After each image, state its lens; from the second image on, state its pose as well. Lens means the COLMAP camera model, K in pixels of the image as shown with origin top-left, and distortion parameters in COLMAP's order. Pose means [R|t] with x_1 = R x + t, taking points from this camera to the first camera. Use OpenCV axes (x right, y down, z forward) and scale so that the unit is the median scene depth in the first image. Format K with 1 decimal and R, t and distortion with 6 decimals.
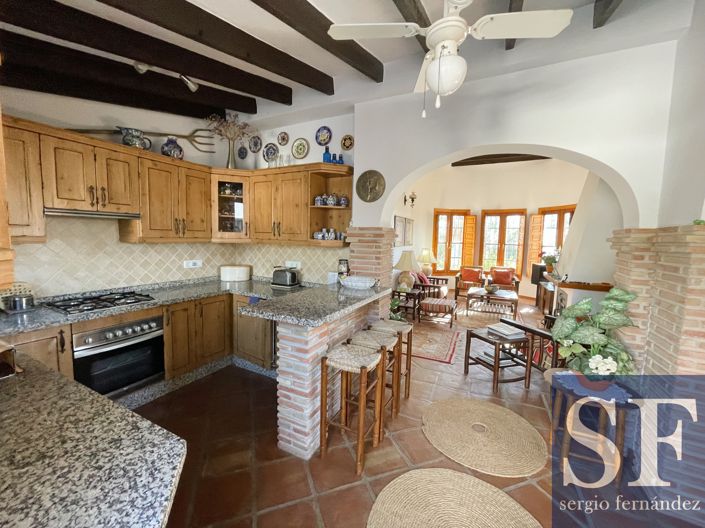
lens RADIAL K [[287.3, 0, 349.2], [0, 287.3, 264.6], [0, 0, 1]] dist [-0.000071, 0.000127]
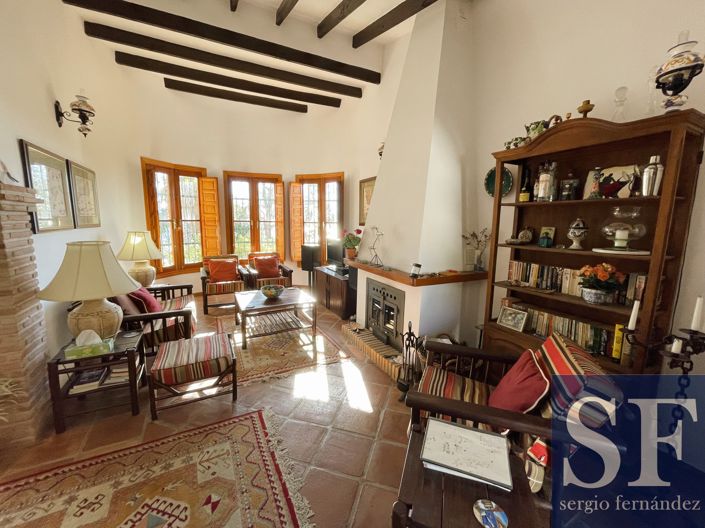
lens RADIAL K [[287.3, 0, 348.7], [0, 287.3, 262.7], [0, 0, 1]] dist [-0.000071, 0.000127]
pose [[0.603709, -0.130219, 0.786498, 0.085498], [0.075181, 0.991472, 0.106448, -0.027062], [-0.793652, -0.005134, 0.608351, 0.383360]]
